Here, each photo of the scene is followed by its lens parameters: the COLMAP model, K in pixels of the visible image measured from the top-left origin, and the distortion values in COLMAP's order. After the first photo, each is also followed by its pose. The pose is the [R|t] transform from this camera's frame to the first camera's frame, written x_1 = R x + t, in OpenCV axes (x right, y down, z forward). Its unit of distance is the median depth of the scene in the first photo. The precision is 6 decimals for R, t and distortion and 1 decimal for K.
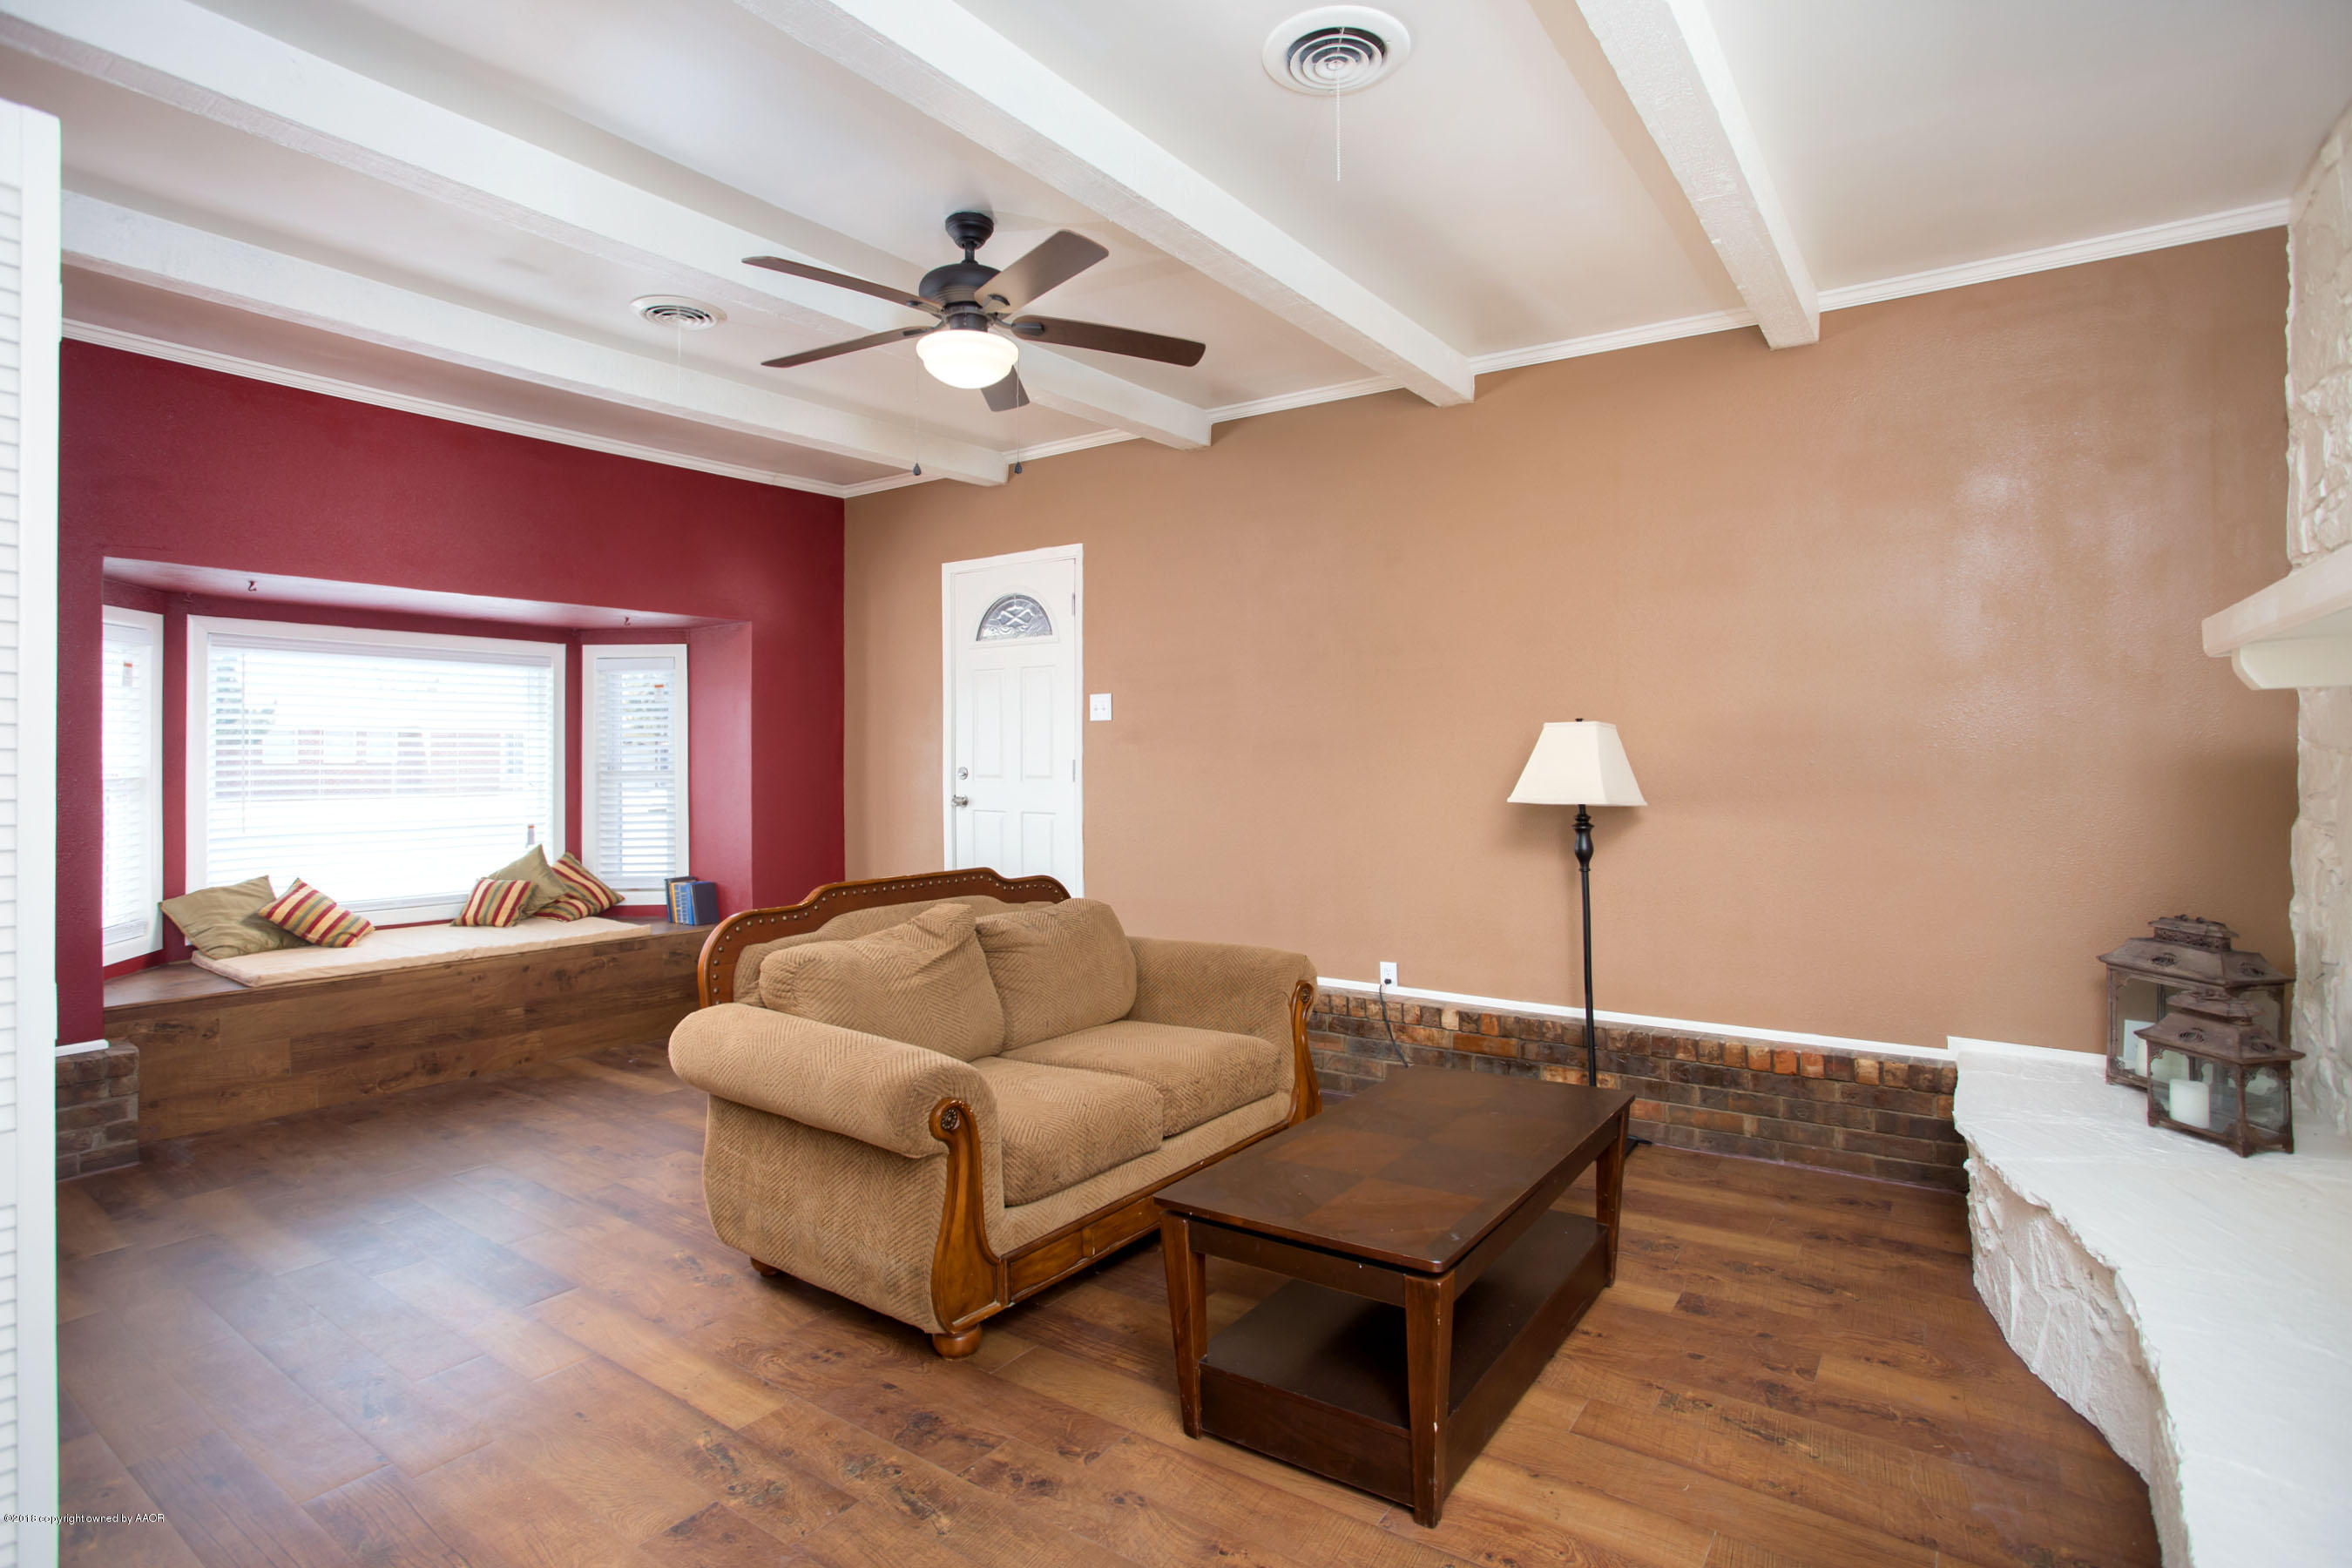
lens RADIAL K [[1183.2, 0, 1176.0], [0, 1183.2, 784.0], [0, 0, 1]] dist [-0.059197, 0.025549]
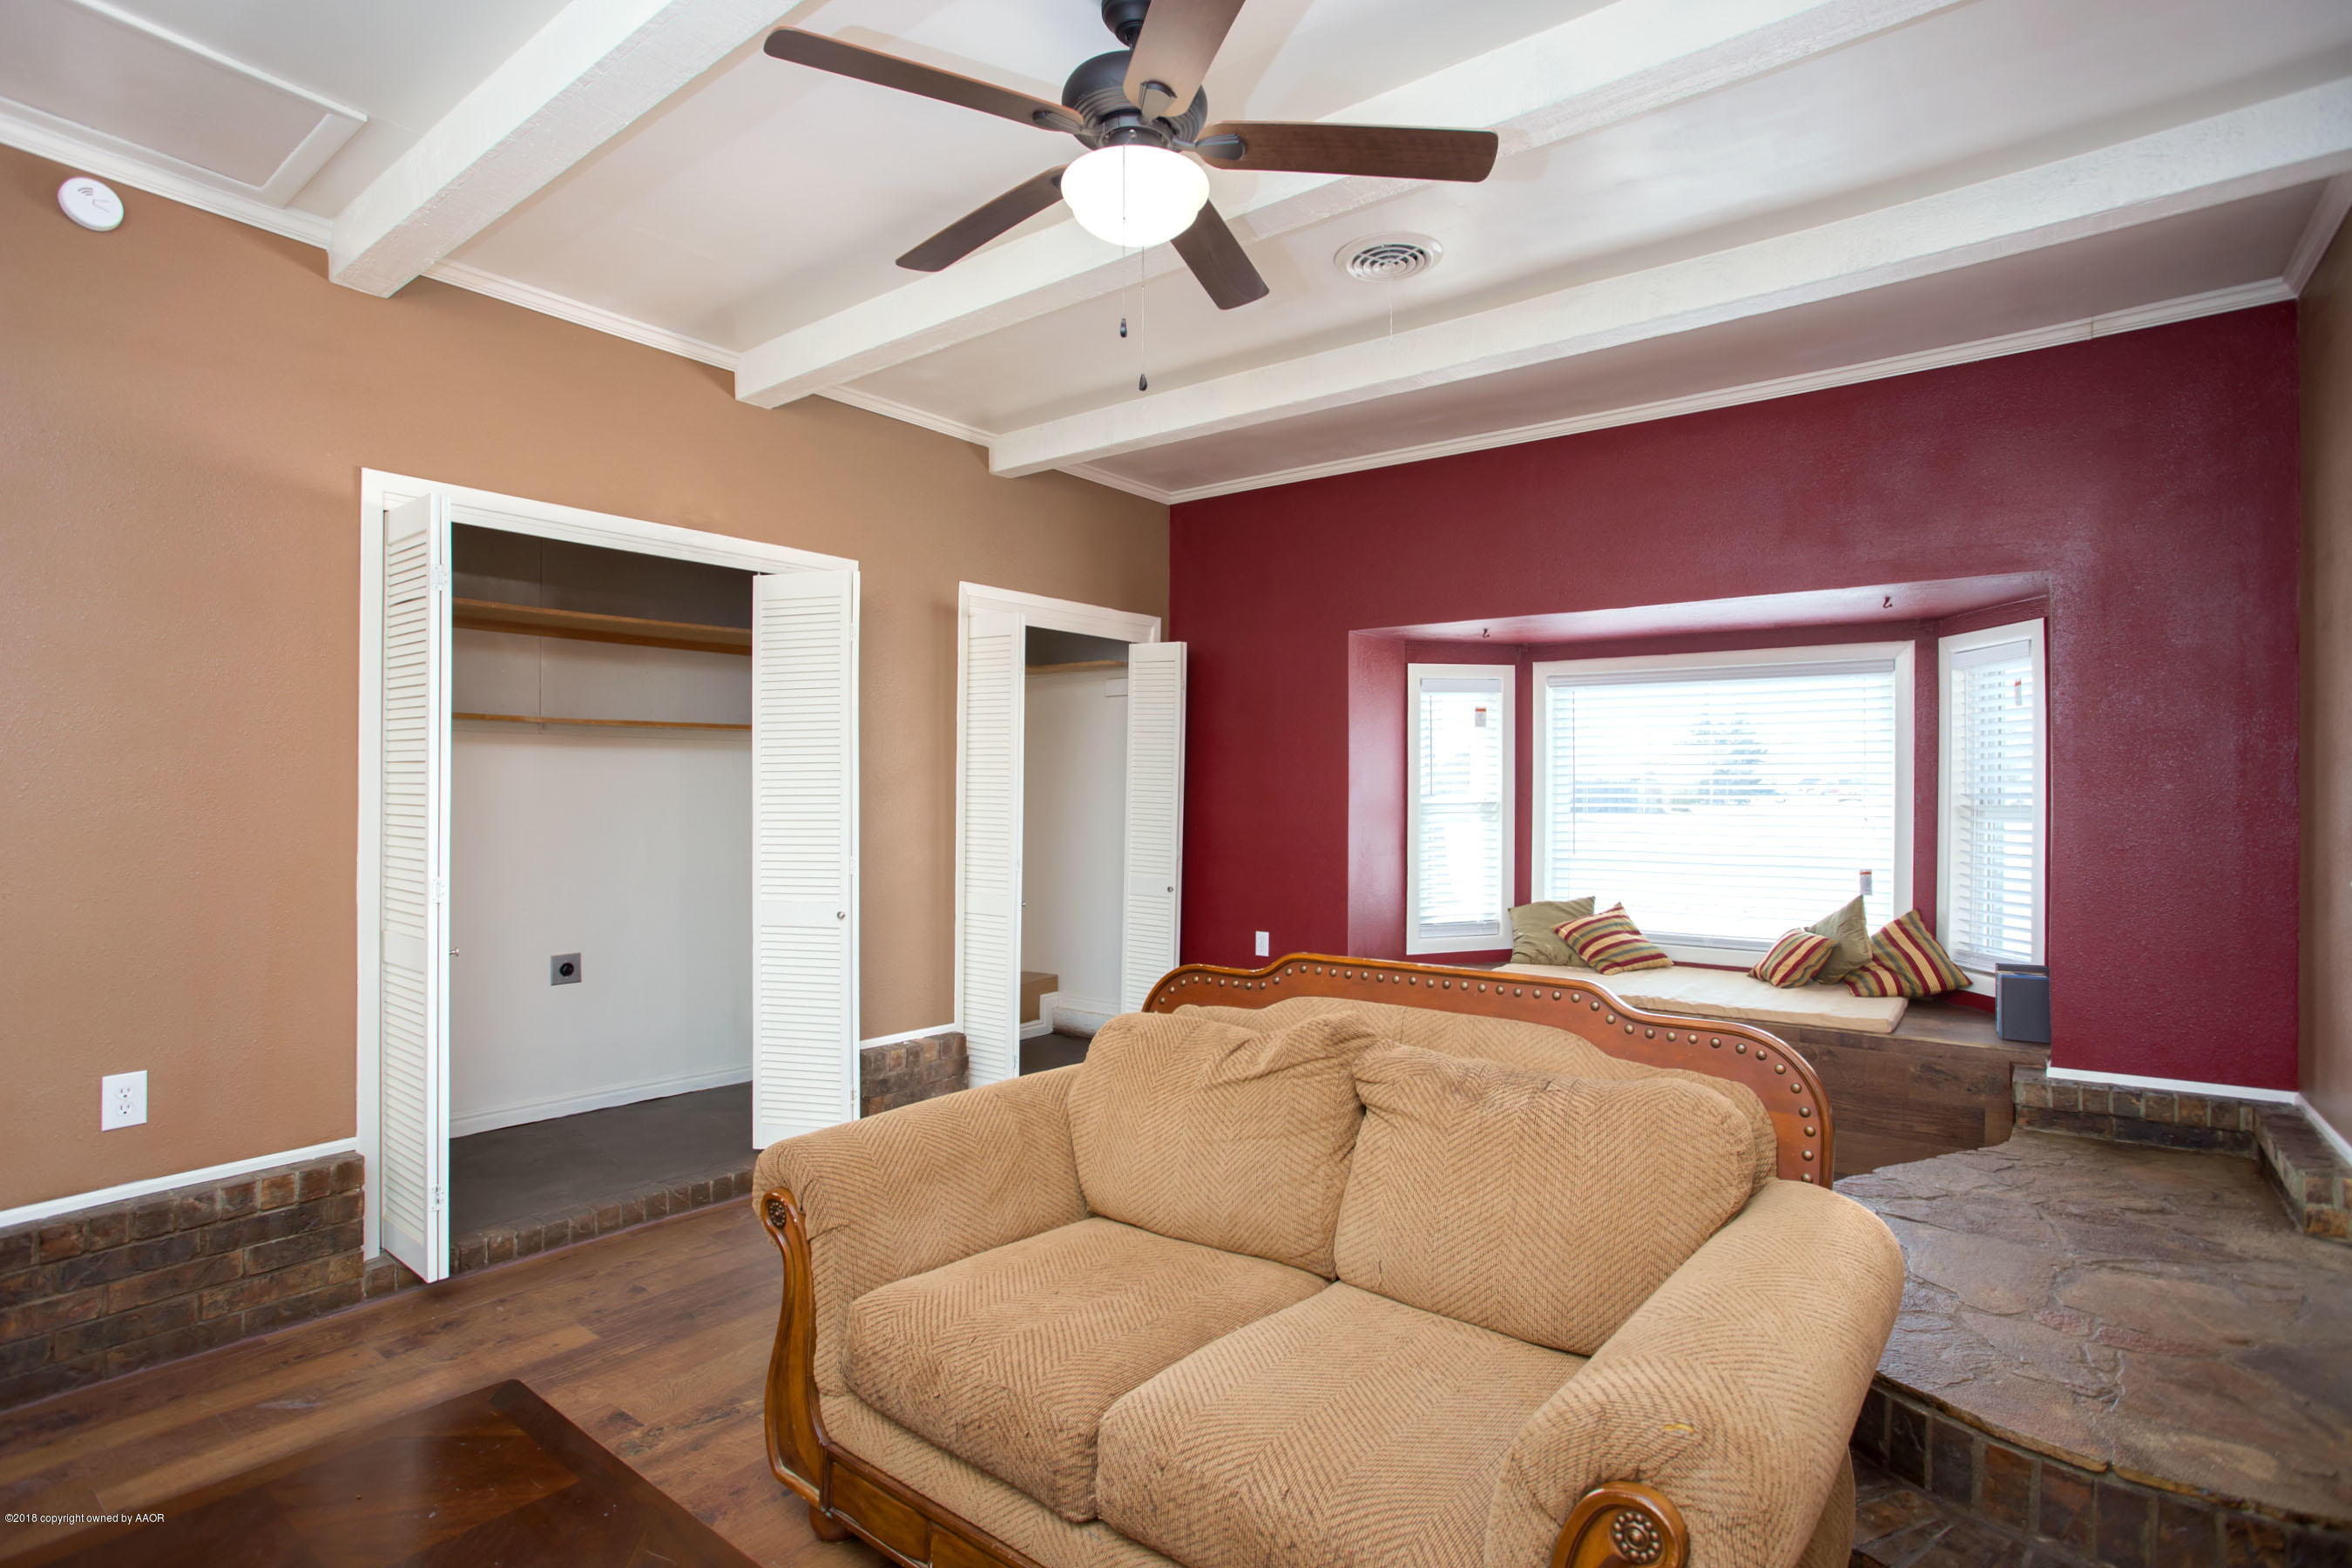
lens RADIAL K [[1183.2, 0, 1176.0], [0, 1183.2, 784.0], [0, 0, 1]] dist [-0.059197, 0.025549]
pose [[-0.043448, 0.004612, -0.999045, 0.301884], [-0.017835, 0.999826, 0.005391, -0.022816], [0.998896, 0.018052, -0.043358, 0.621270]]
